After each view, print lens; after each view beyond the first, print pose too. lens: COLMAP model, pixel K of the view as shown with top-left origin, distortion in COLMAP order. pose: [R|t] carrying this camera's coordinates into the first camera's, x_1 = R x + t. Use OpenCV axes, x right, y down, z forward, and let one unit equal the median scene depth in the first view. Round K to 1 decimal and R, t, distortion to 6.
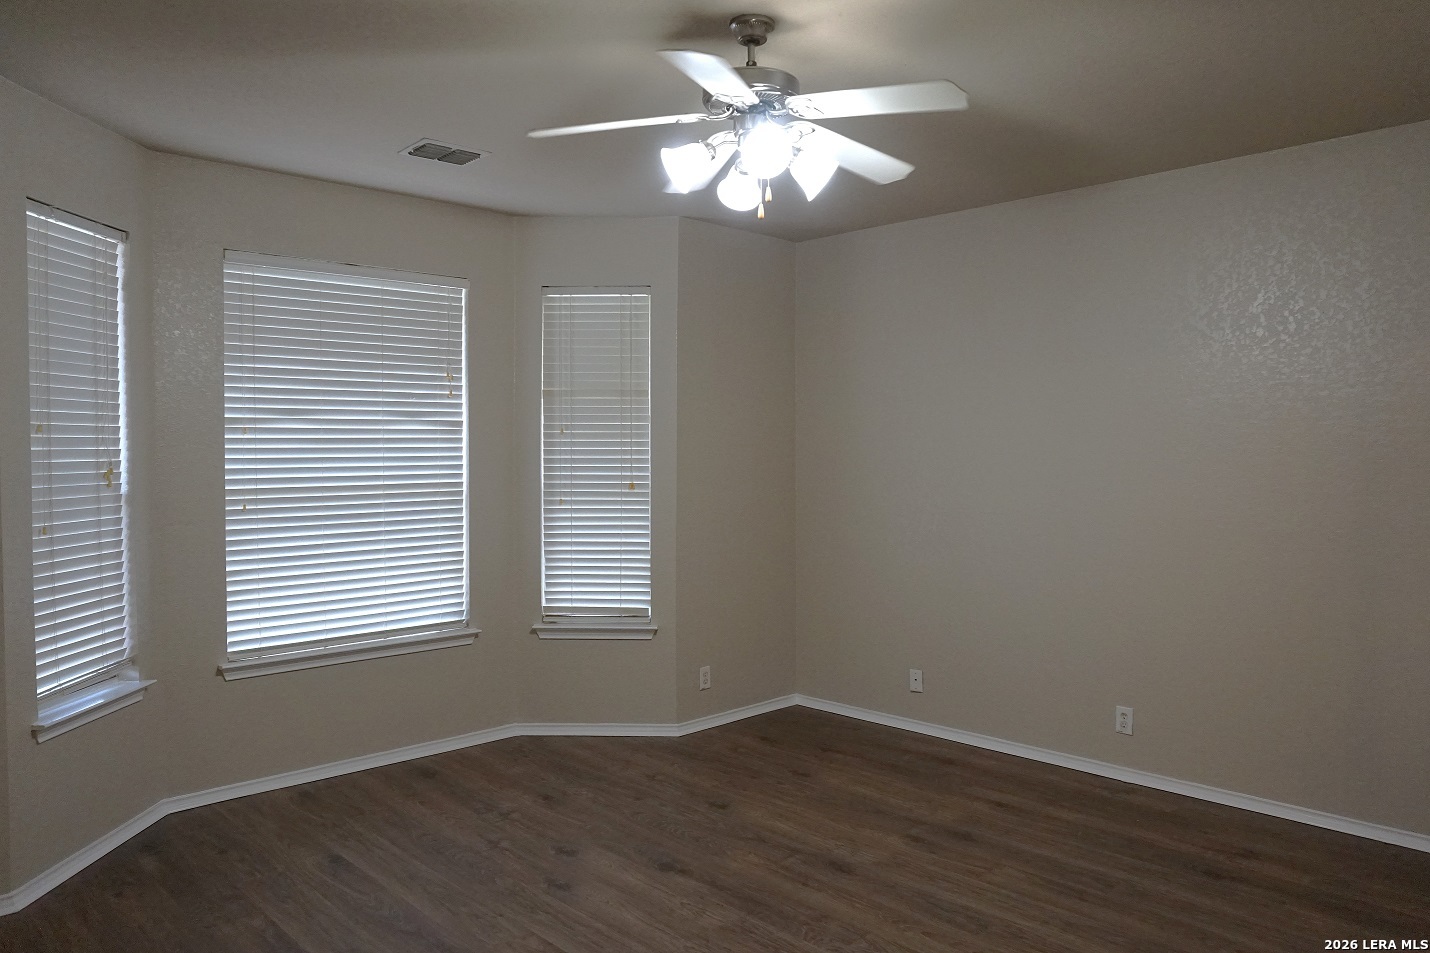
lens RADIAL K [[1006.1, 0, 715.0], [0, 1006.1, 489.1], [0, 0, 1]] dist [-0.009011, -0.001533]
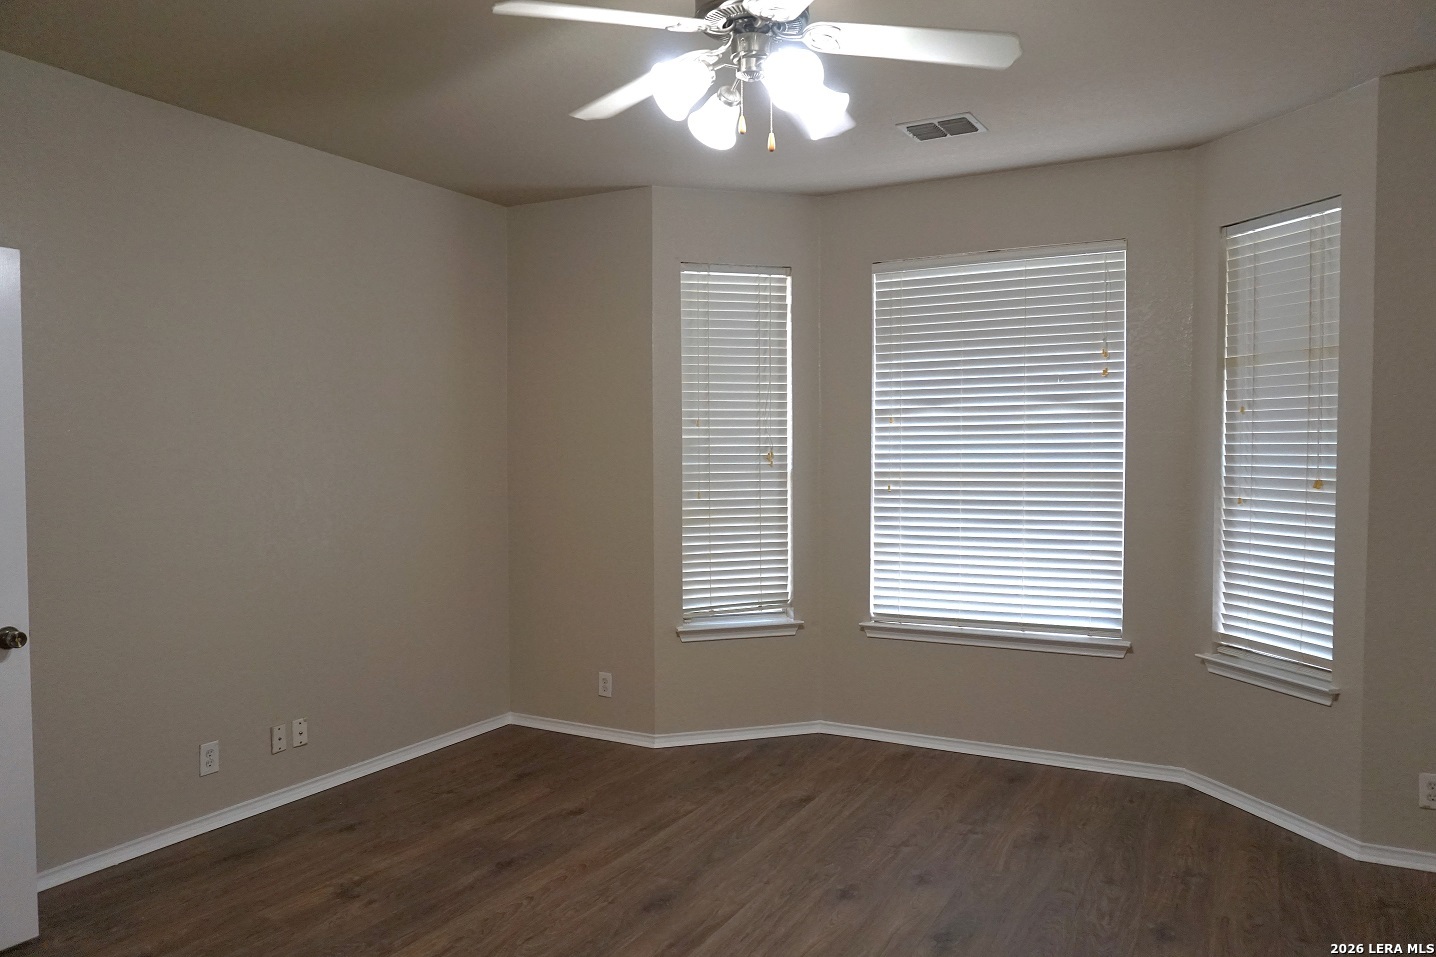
lens RADIAL K [[1019.4, 0, 718.0], [0, 1019.4, 478.5], [0, 0, 1]] dist [-0.005657, 0.000745]
pose [[0.317384, 0.031760, -0.947765, 0.523123], [-0.031676, 0.999236, 0.022877, -0.011590], [0.947768, 0.022761, 0.318148, 0.421971]]
